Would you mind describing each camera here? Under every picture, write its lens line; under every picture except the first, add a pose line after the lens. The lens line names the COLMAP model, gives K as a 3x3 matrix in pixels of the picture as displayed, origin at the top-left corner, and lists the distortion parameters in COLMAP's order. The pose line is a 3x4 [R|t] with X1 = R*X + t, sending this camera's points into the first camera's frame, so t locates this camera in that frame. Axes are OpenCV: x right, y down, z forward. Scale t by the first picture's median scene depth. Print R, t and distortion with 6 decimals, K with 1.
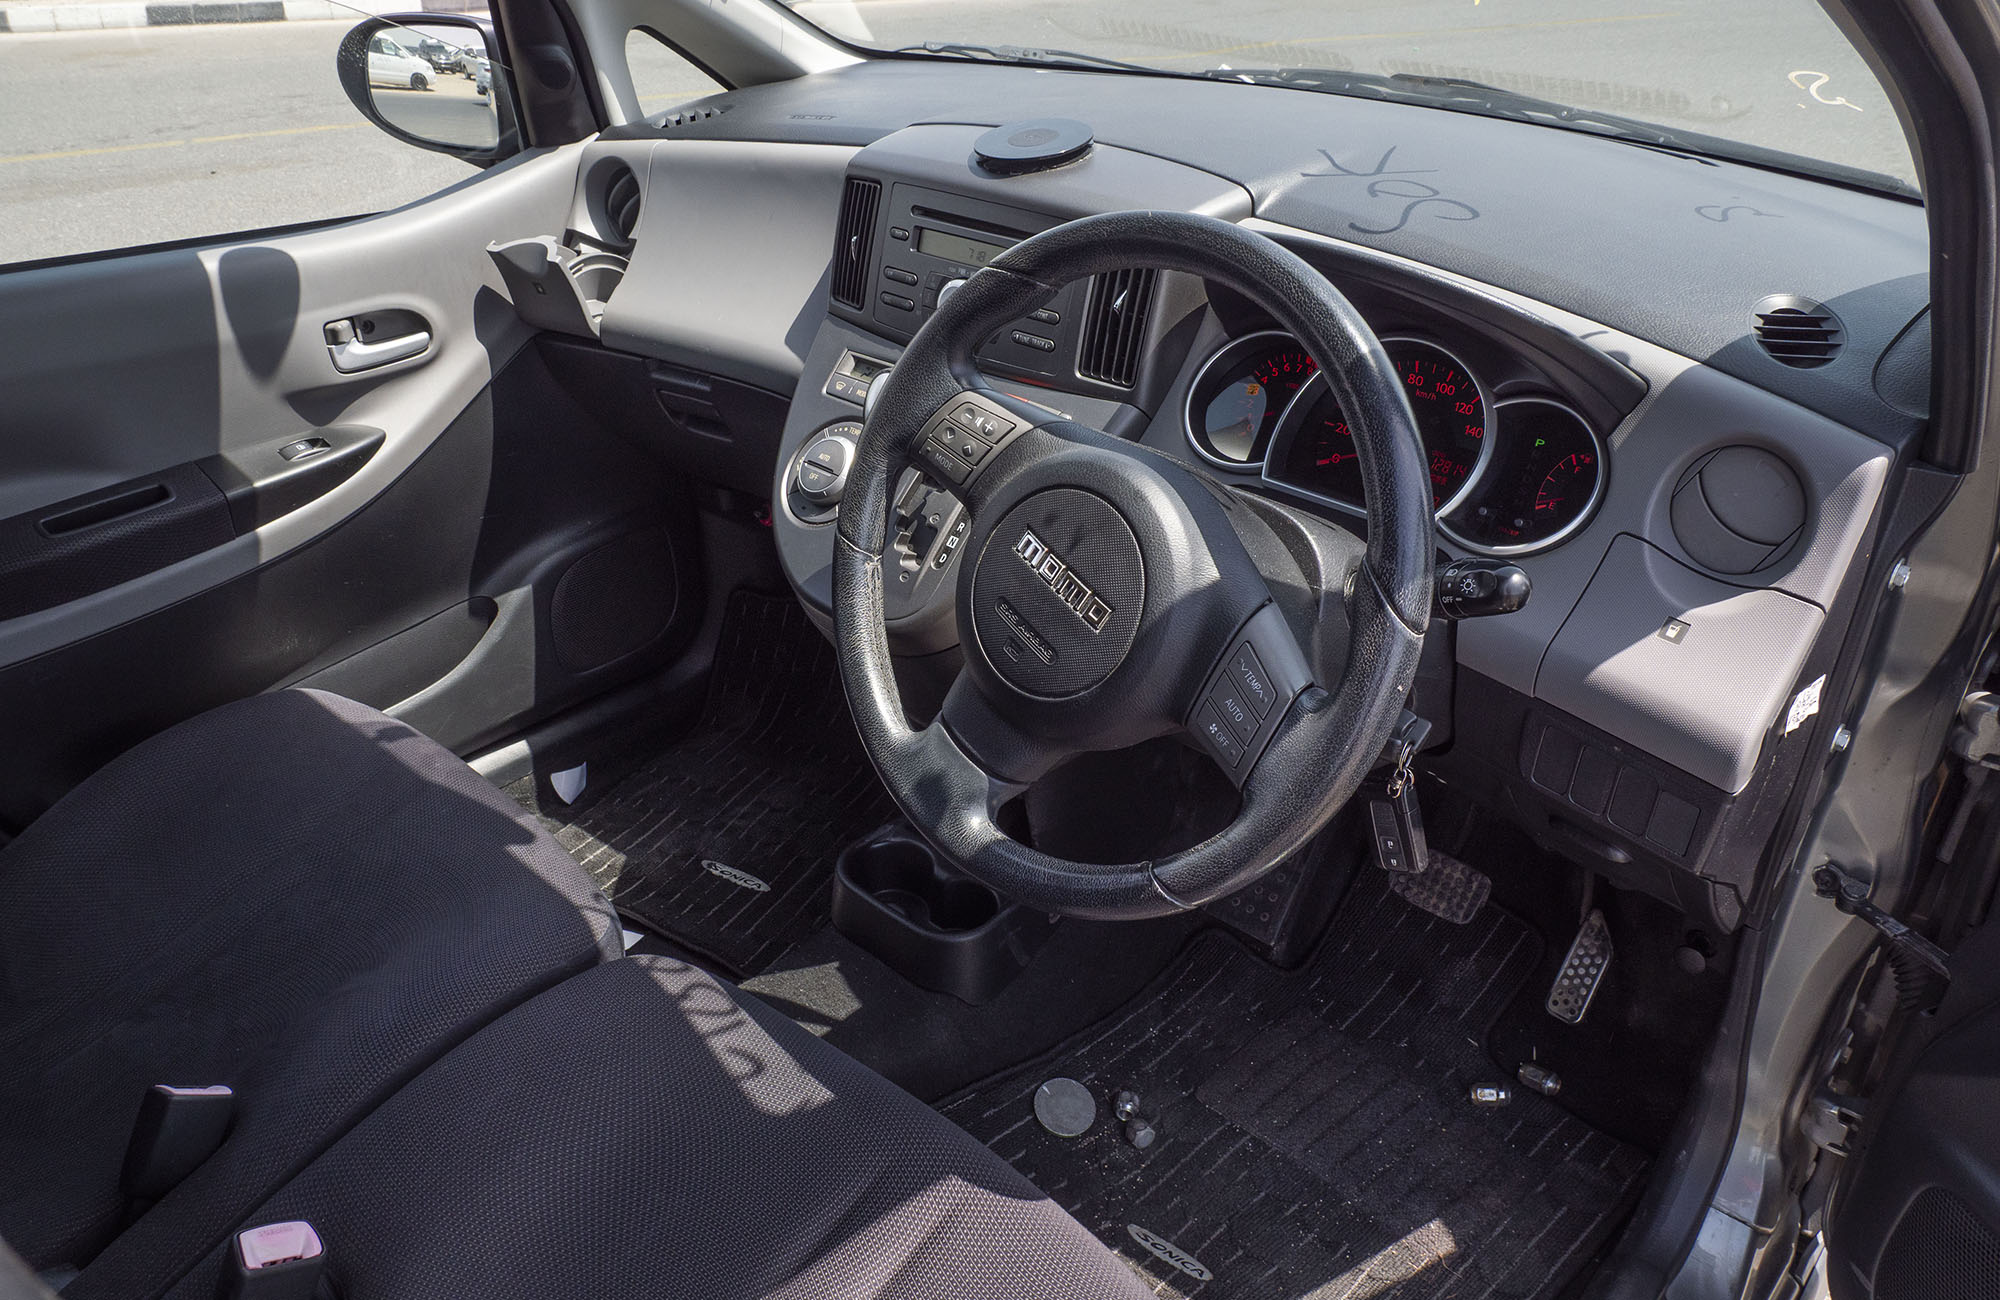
lens RADIAL K [[1433.8, 0, 1001.7], [0, 1433.8, 719.2], [0, 0, 1]] dist [-0.052771, 0.016301]
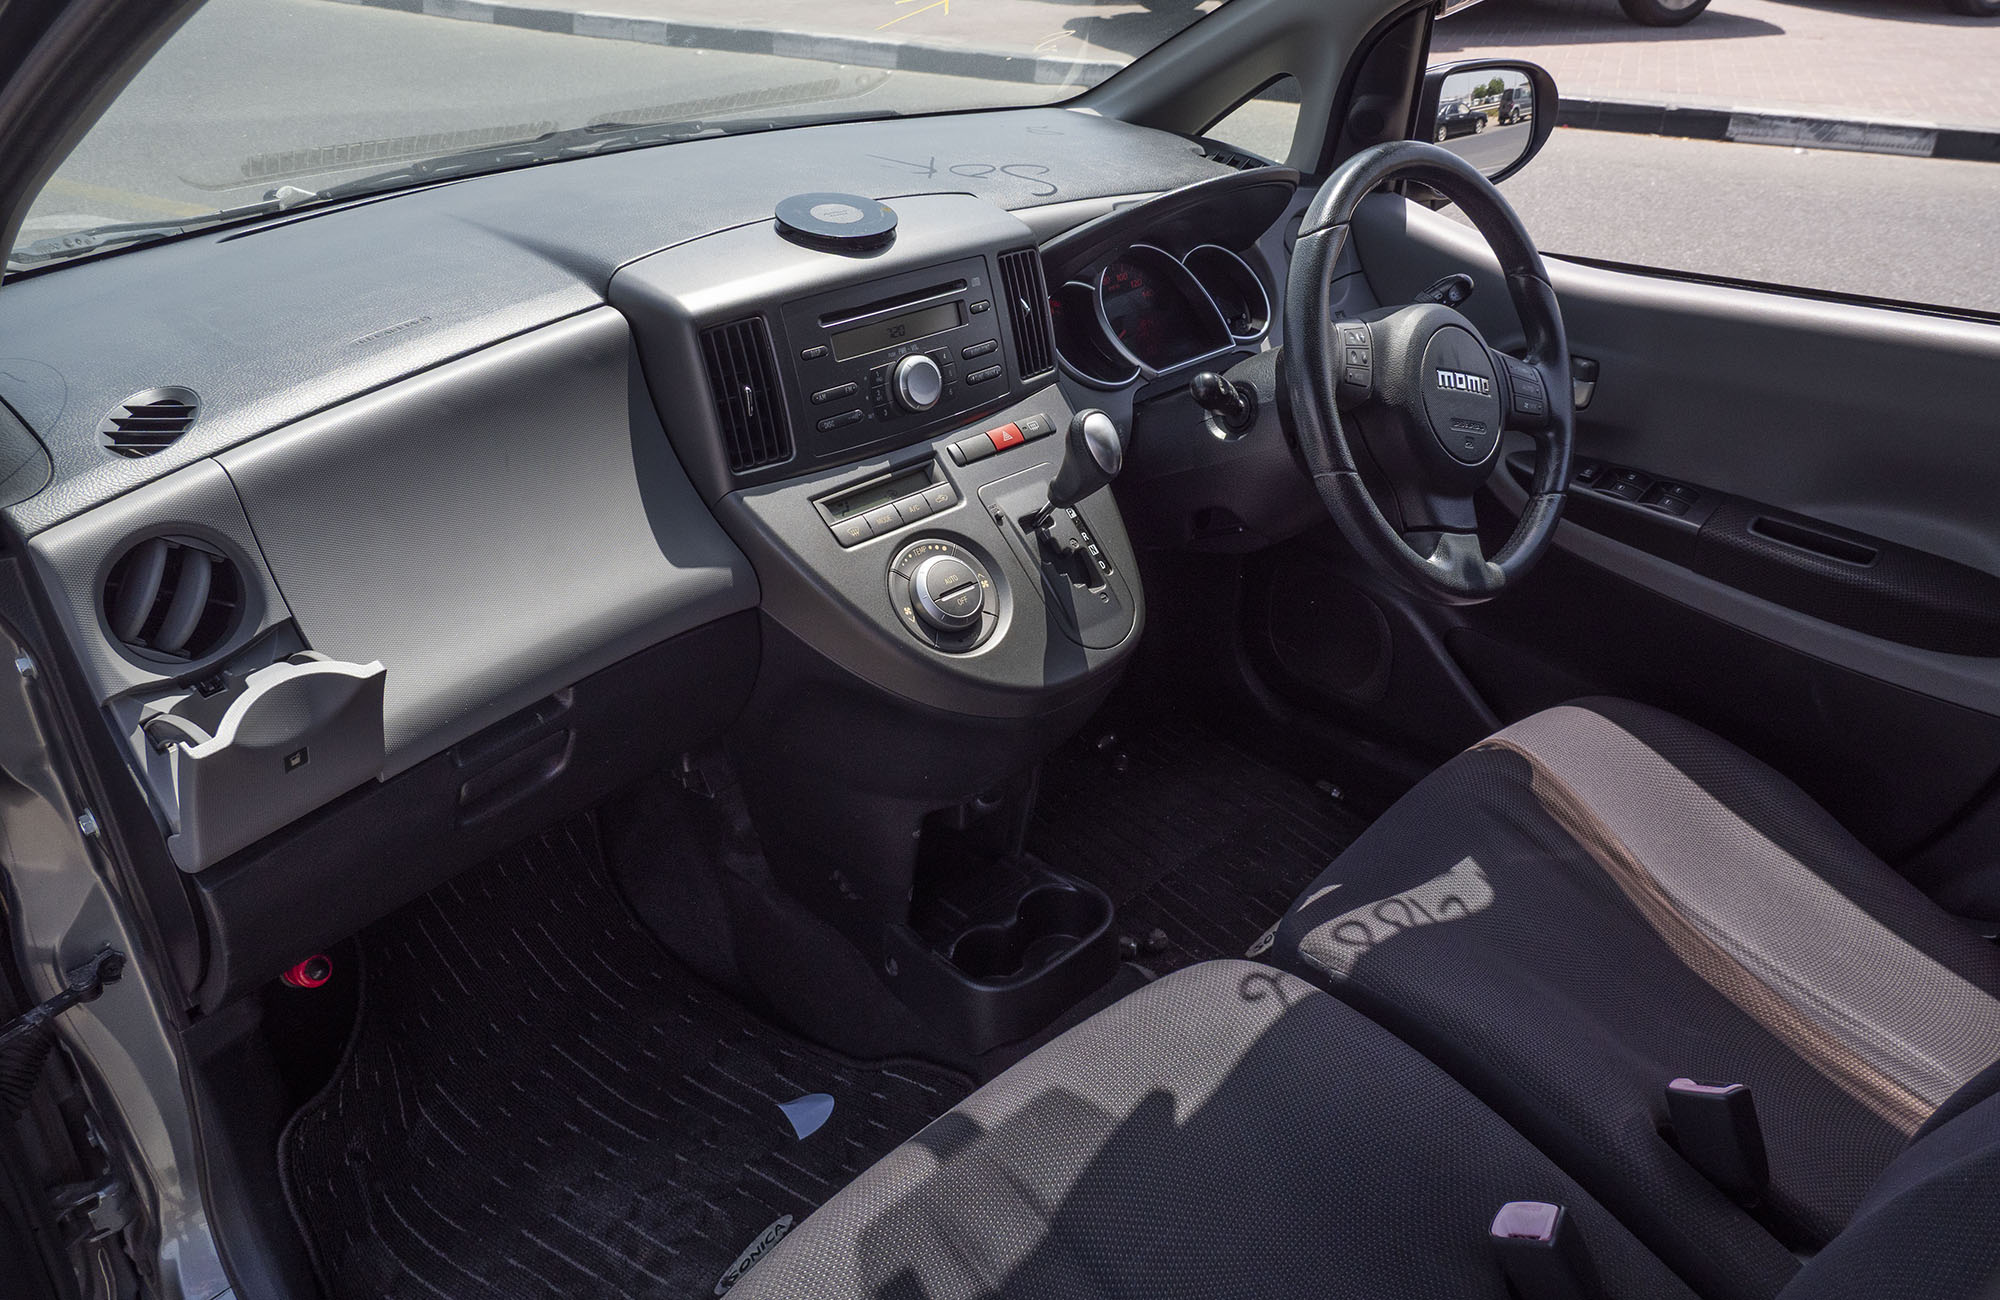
lens RADIAL K [[1433.8, 0, 991.4], [0, 1433.8, 646.9], [0, 0, 1]] dist [-0.052771, 0.016301]
pose [[0.037721, -0.488113, 0.871965, -0.824117], [0.541347, 0.743435, 0.392745, -0.435294], [-0.839953, 0.457221, 0.292282, 0.642147]]
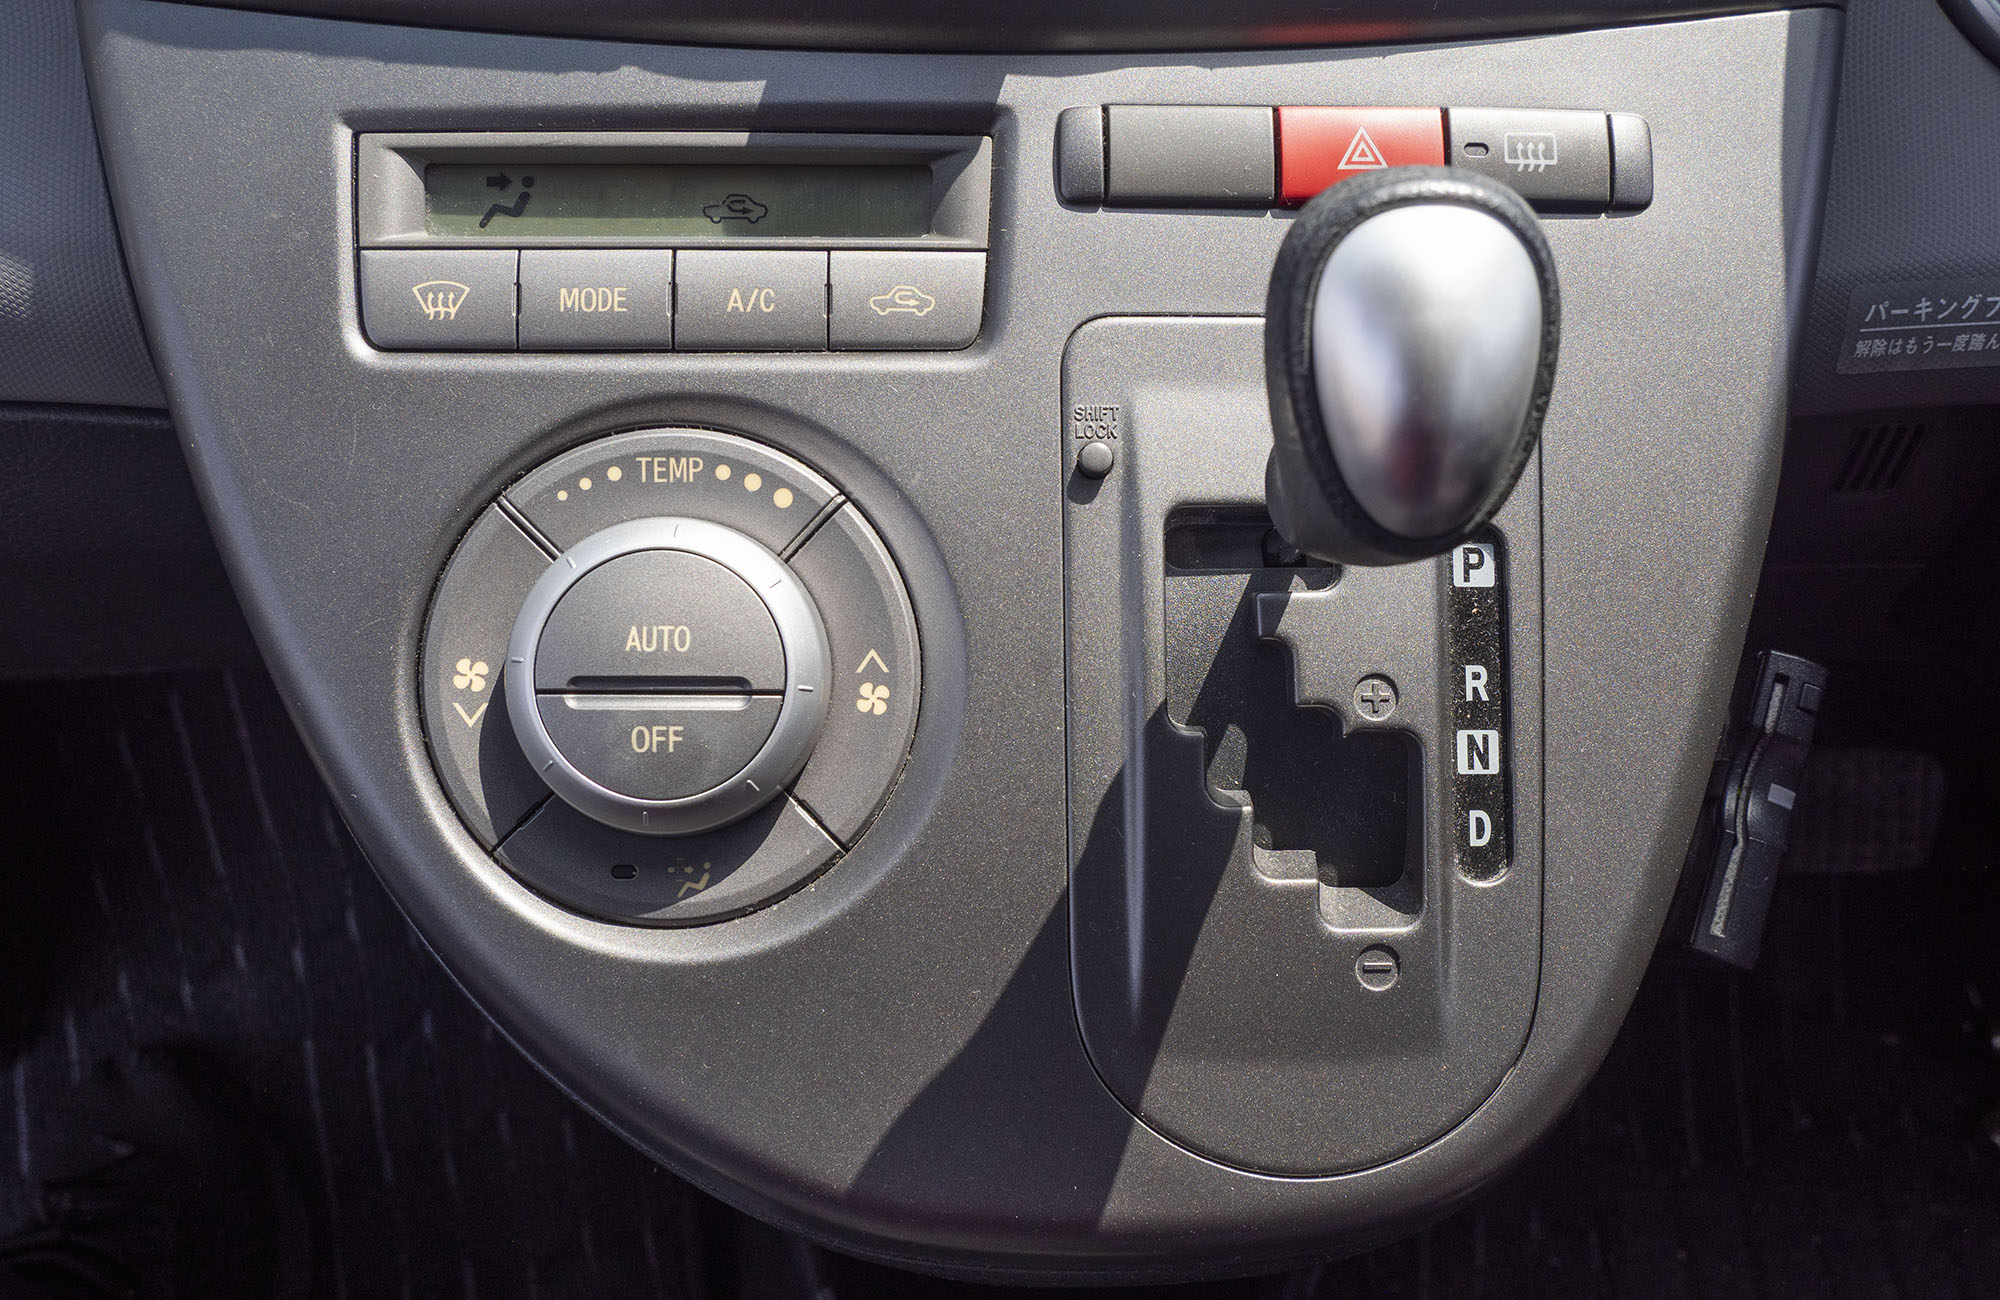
lens RADIAL K [[2135.6, 0, 1031.0], [0, 2135.6, 645.6], [0, 0, 1]] dist [-0.000376, 0.000000]
pose [[0.709012, -0.451430, 0.541768, -0.229697], [0.362997, 0.892284, 0.268444, -0.218929], [-0.604595, 0.006330, 0.796508, 0.616952]]
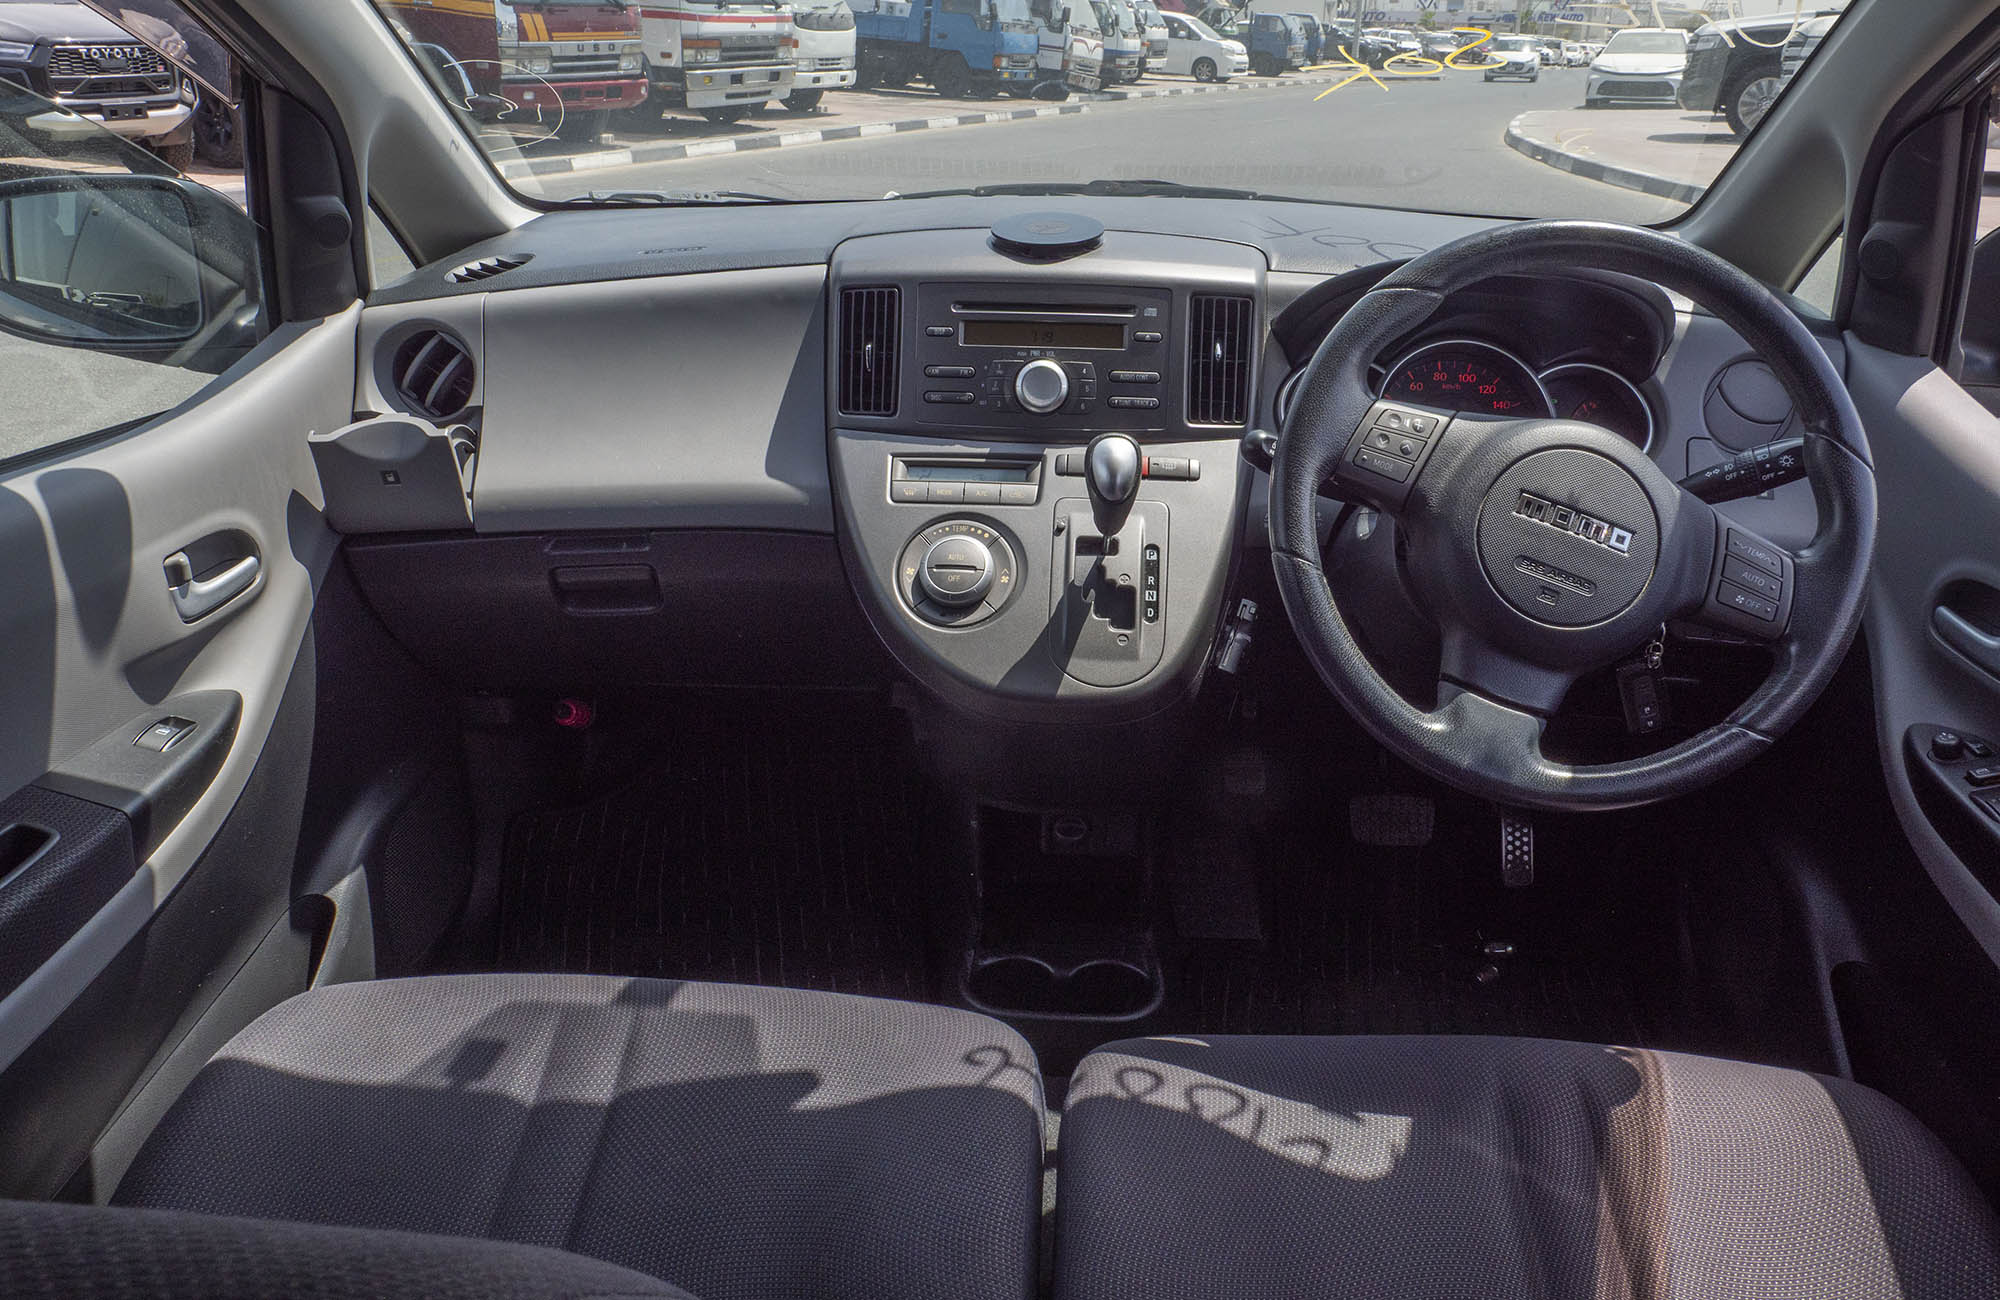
lens RADIAL K [[1433.8, 0, 1027.4], [0, 1433.8, 601.9], [0, 0, 1]] dist [-0.052771, 0.016301]
pose [[0.770773, -0.219917, 0.597951, -0.581583], [0.334406, 0.938507, -0.085889, -0.050733], [-0.542293, 0.266159, 0.796918, 0.196182]]
